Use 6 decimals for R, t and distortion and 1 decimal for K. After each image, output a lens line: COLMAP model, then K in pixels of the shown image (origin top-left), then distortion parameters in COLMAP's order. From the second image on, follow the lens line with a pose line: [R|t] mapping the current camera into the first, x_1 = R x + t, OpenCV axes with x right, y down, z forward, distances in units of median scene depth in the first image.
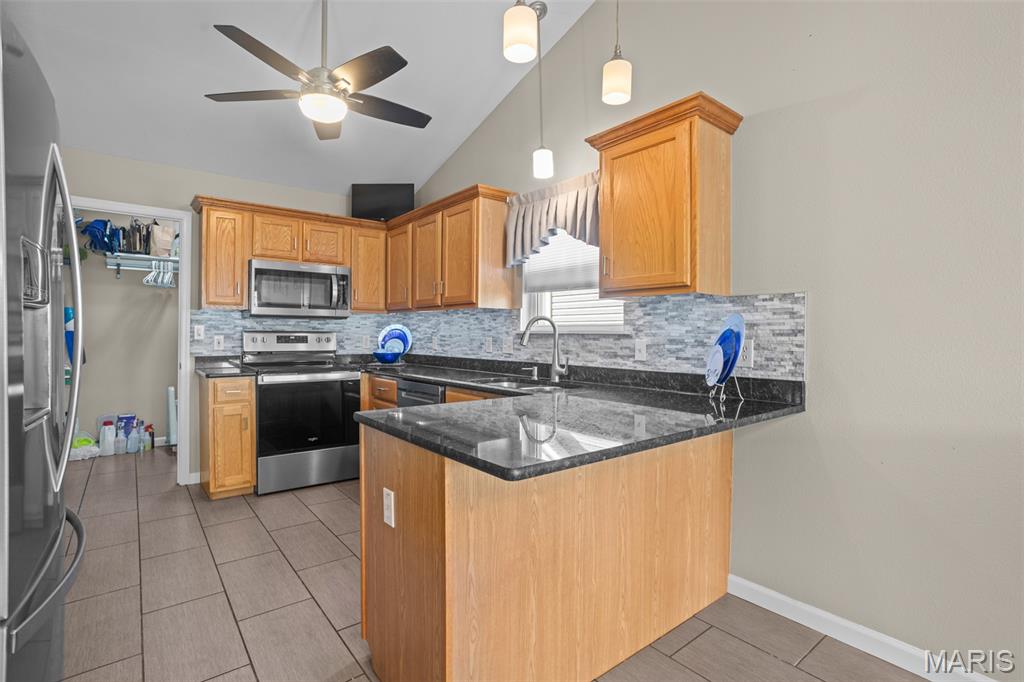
lens RADIAL K [[493.0, 0, 507.5], [0, 493.0, 341.0], [0, 0, 1]] dist [-0.041748, 0.010939]
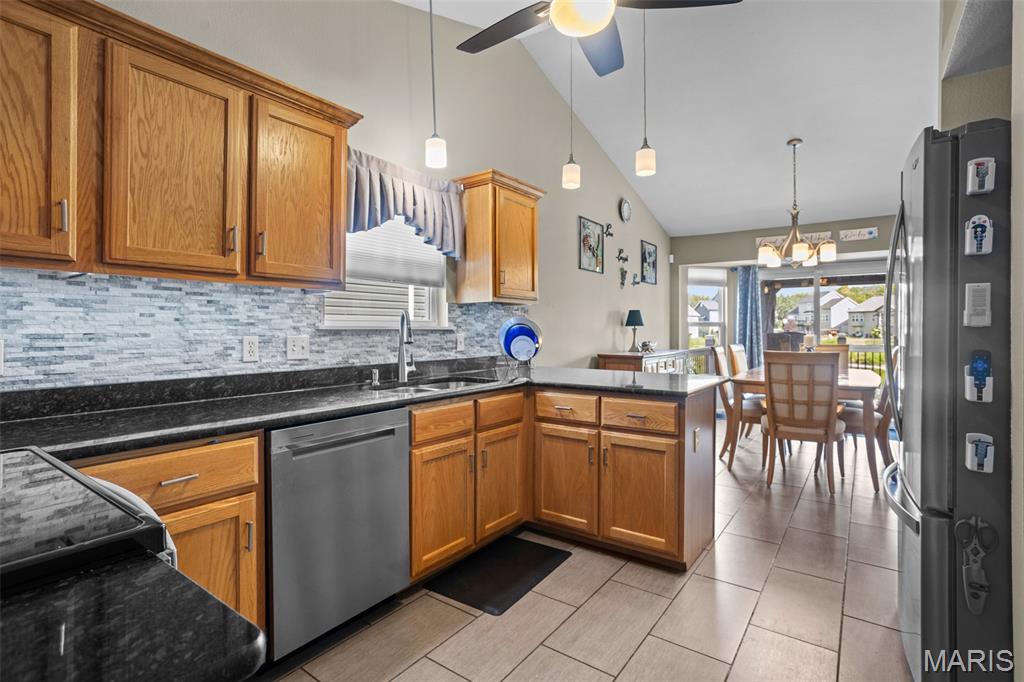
lens RADIAL K [[493.0, 0, 510.6], [0, 493.0, 329.7], [0, 0, 1]] dist [-0.041748, 0.010939]
pose [[-0.277912, -0.008342, 0.960570, -0.879067], [0.009344, 0.999892, 0.011387, -0.024441], [-0.960561, 0.012140, -0.277804, 1.110919]]
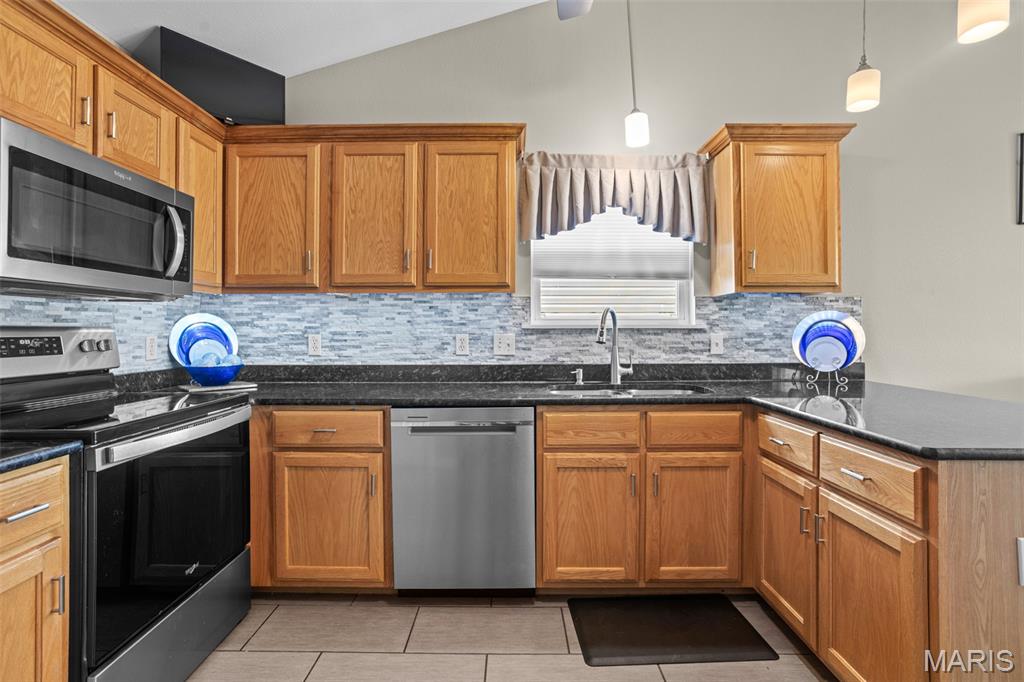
lens RADIAL K [[493.0, 0, 511.2], [0, 493.0, 330.6], [0, 0, 1]] dist [-0.041748, 0.010939]
pose [[0.620922, -0.009702, 0.783812, -0.720890], [0.016304, 0.999867, -0.000539, -0.014298], [-0.783702, 0.013114, 0.620998, 0.636254]]
